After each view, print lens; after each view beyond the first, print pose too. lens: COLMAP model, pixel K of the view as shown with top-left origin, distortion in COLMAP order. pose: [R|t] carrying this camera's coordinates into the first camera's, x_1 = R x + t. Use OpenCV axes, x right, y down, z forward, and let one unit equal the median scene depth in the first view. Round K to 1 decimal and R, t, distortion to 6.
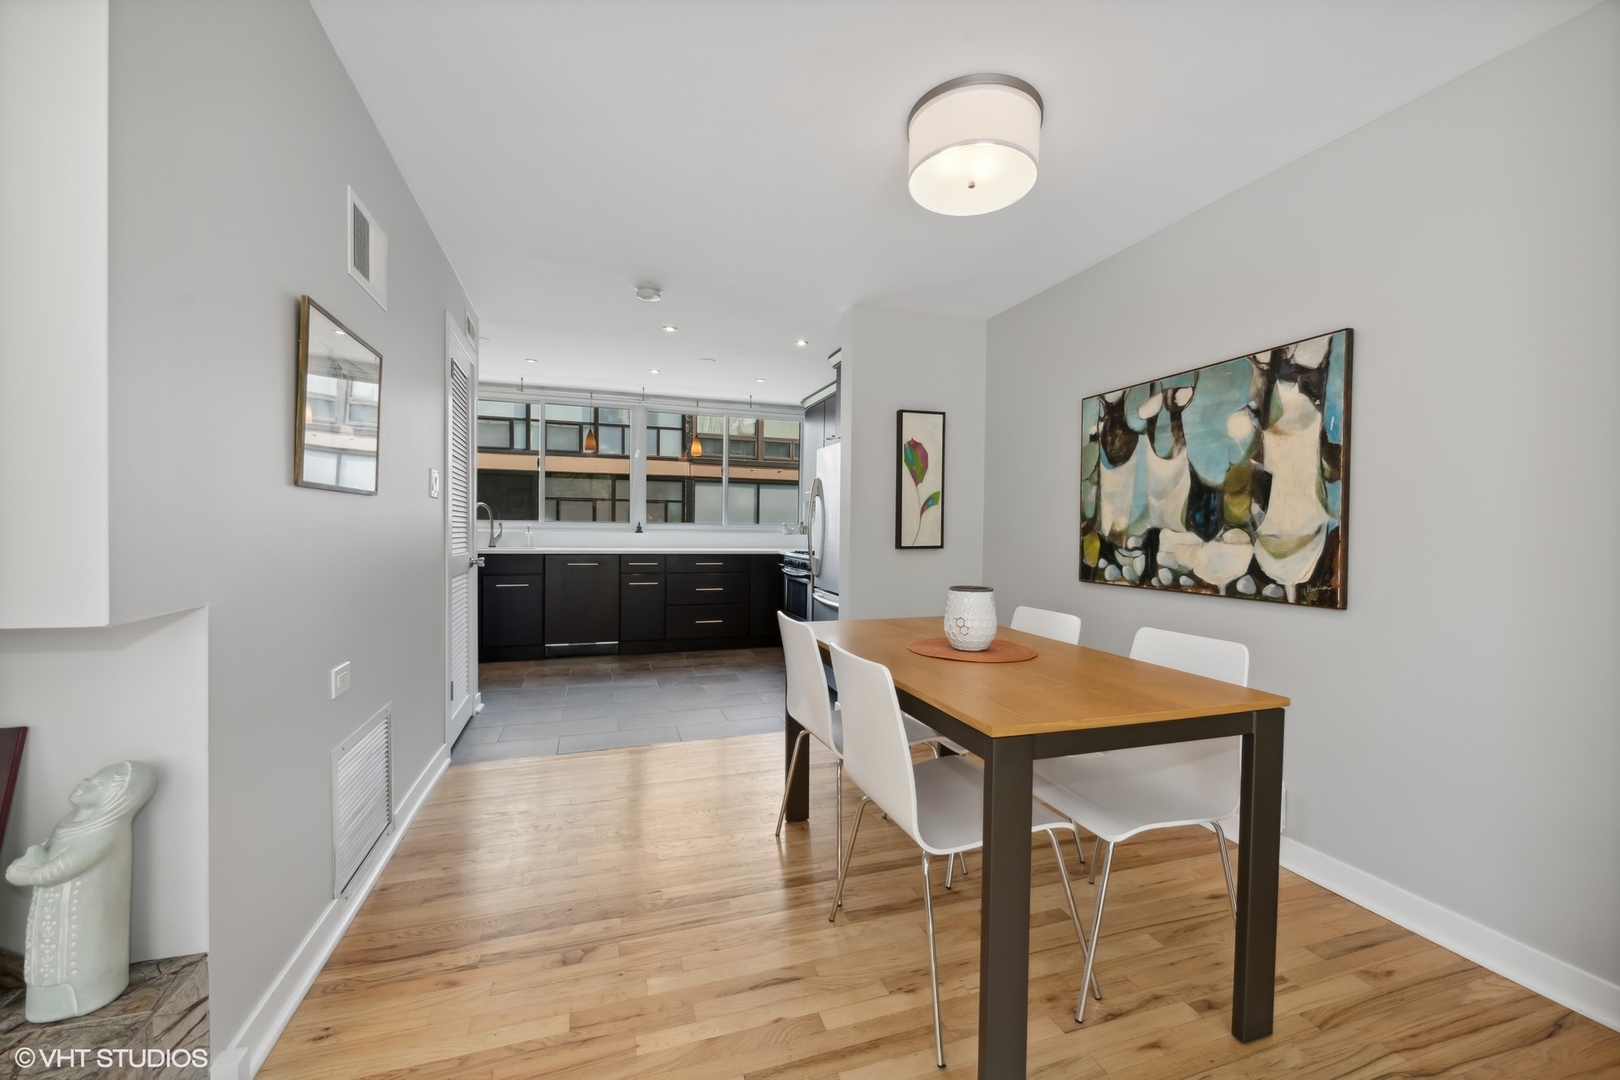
lens RADIAL K [[646.7, 0, 807.9], [0, 646.7, 541.6], [0, 0, 1]] dist [0.003598, 0.000116]
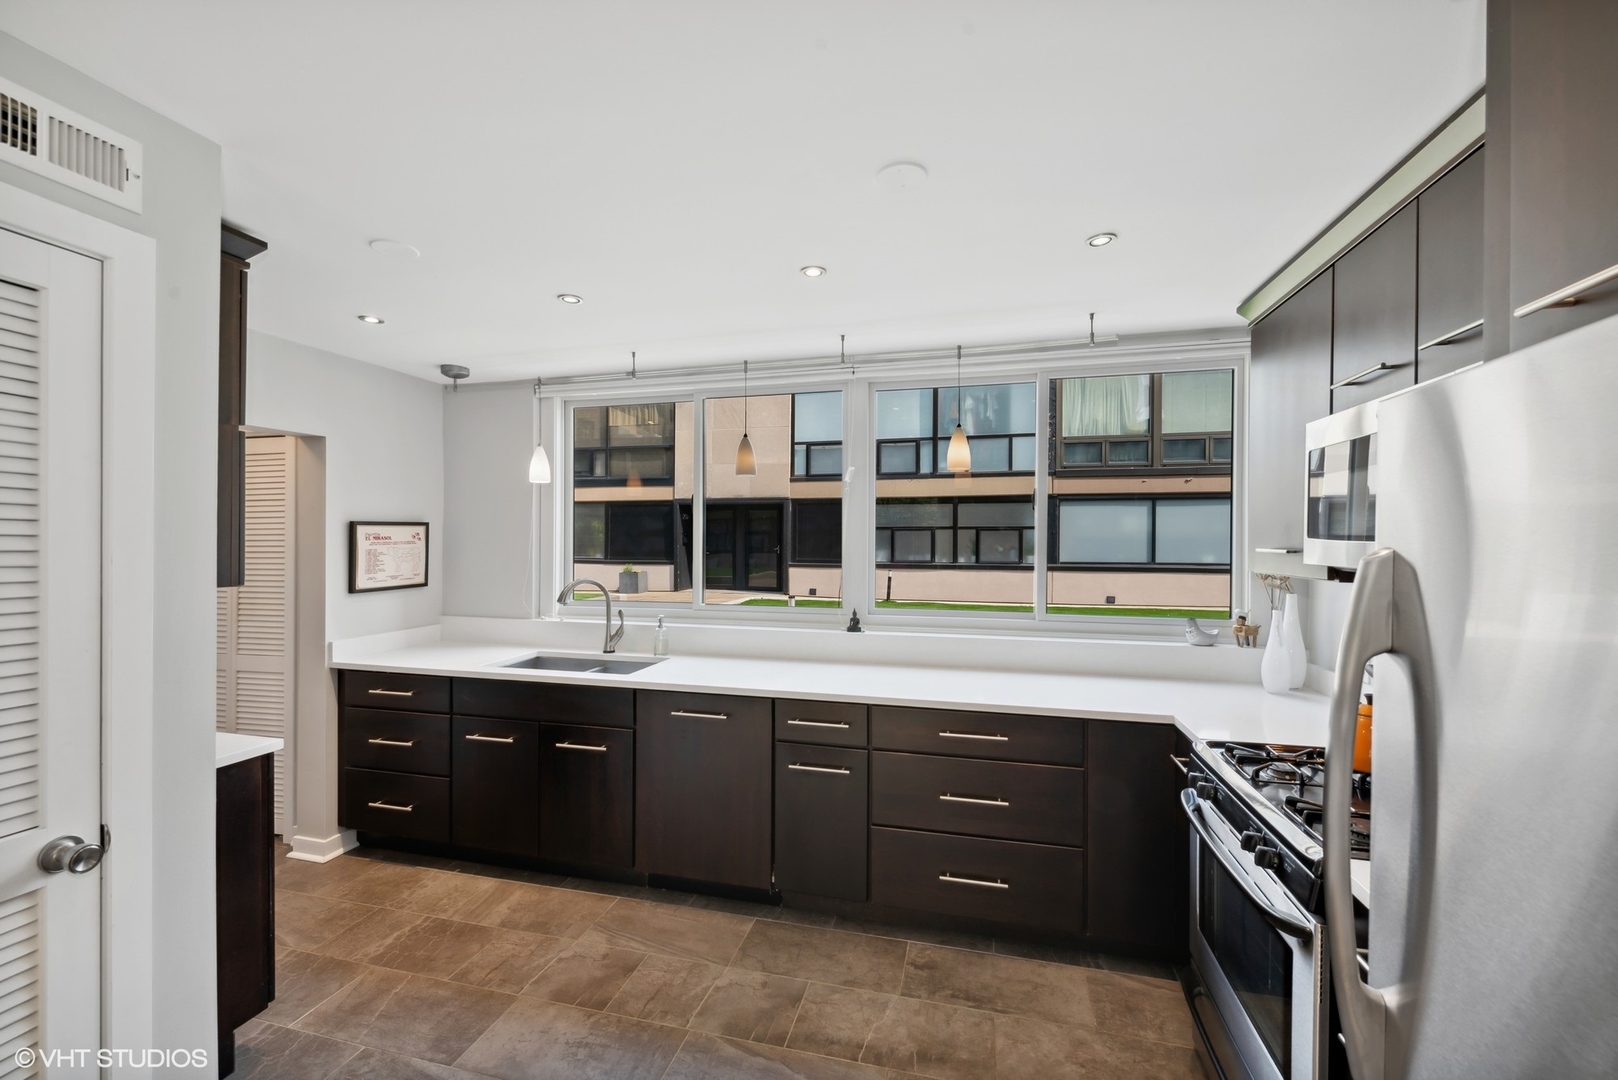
lens RADIAL K [[645.9, 0, 812.1], [0, 645.9, 547.8], [0, 0, 1]] dist [0.003598, 0.000116]
pose [[0.839150, -0.006507, -0.543861, -0.006097], [-0.002044, 0.999884, -0.015116, -0.026761], [0.543897, 0.013796, 0.839039, 0.213909]]
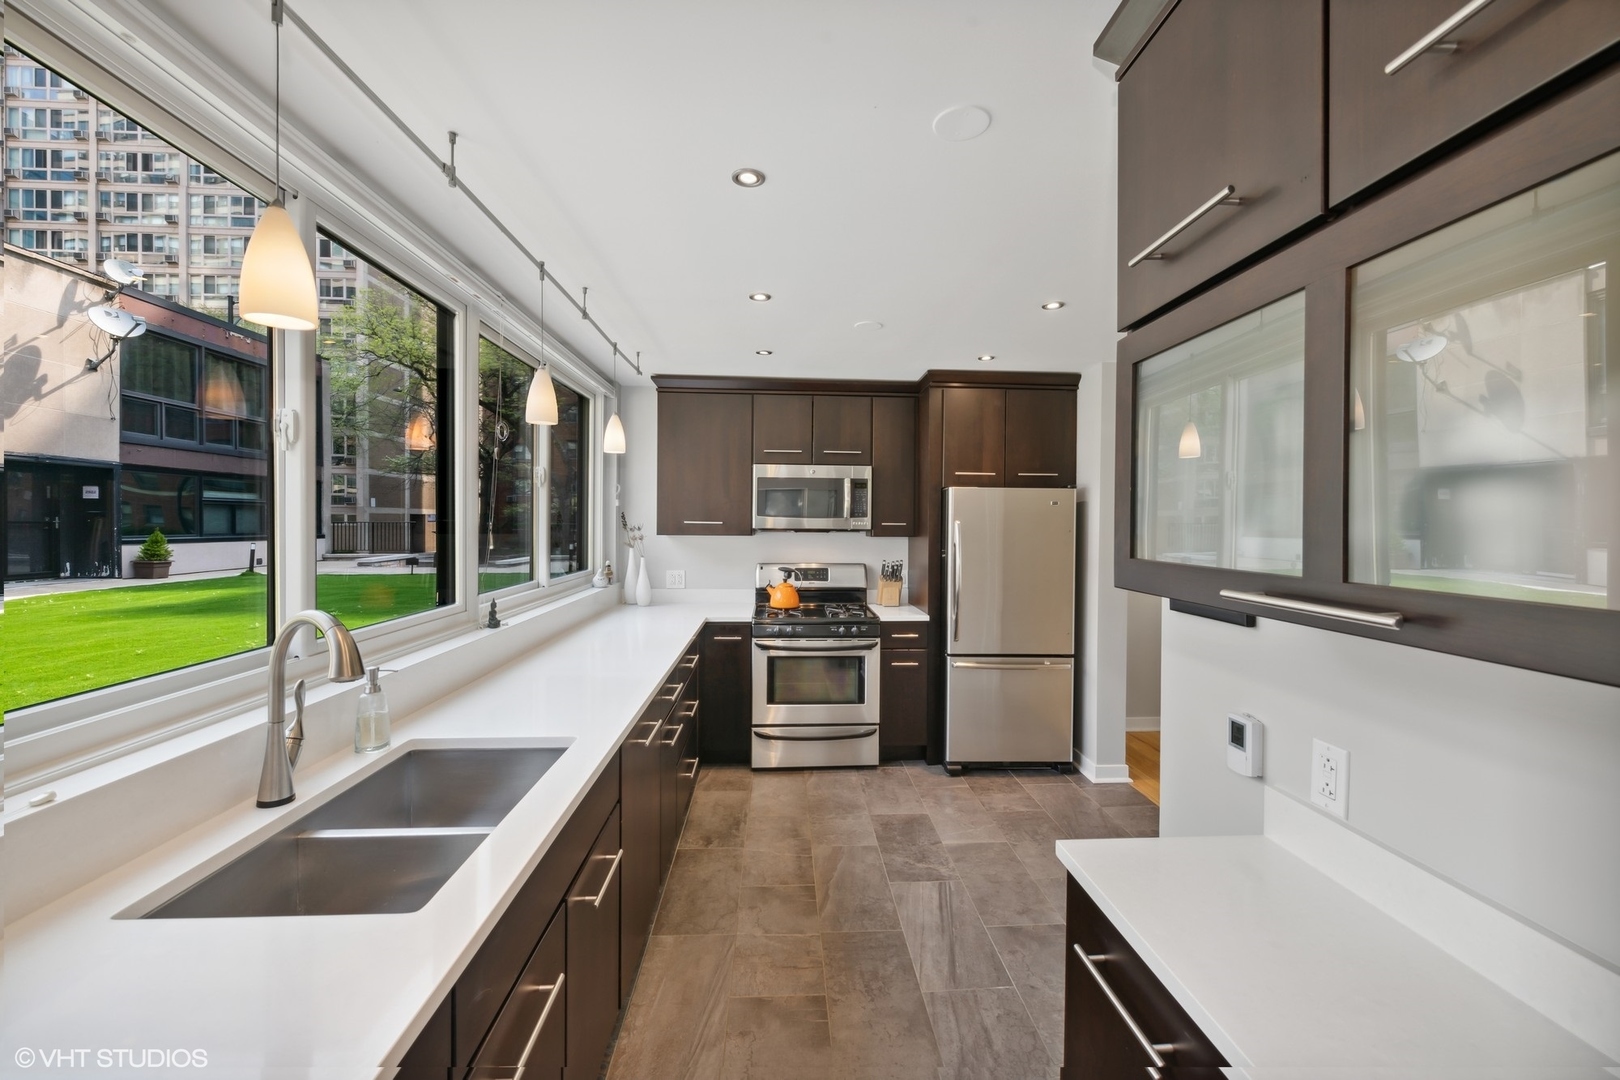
lens RADIAL K [[646.7, 0, 817.2], [0, 646.7, 527.5], [0, 0, 1]] dist [0.003598, 0.000116]
pose [[0.262129, -0.020264, 0.964820, -0.228643], [0.011808, 0.999772, 0.017790, -0.029394], [-0.964961, 0.006729, 0.262308, 0.267767]]
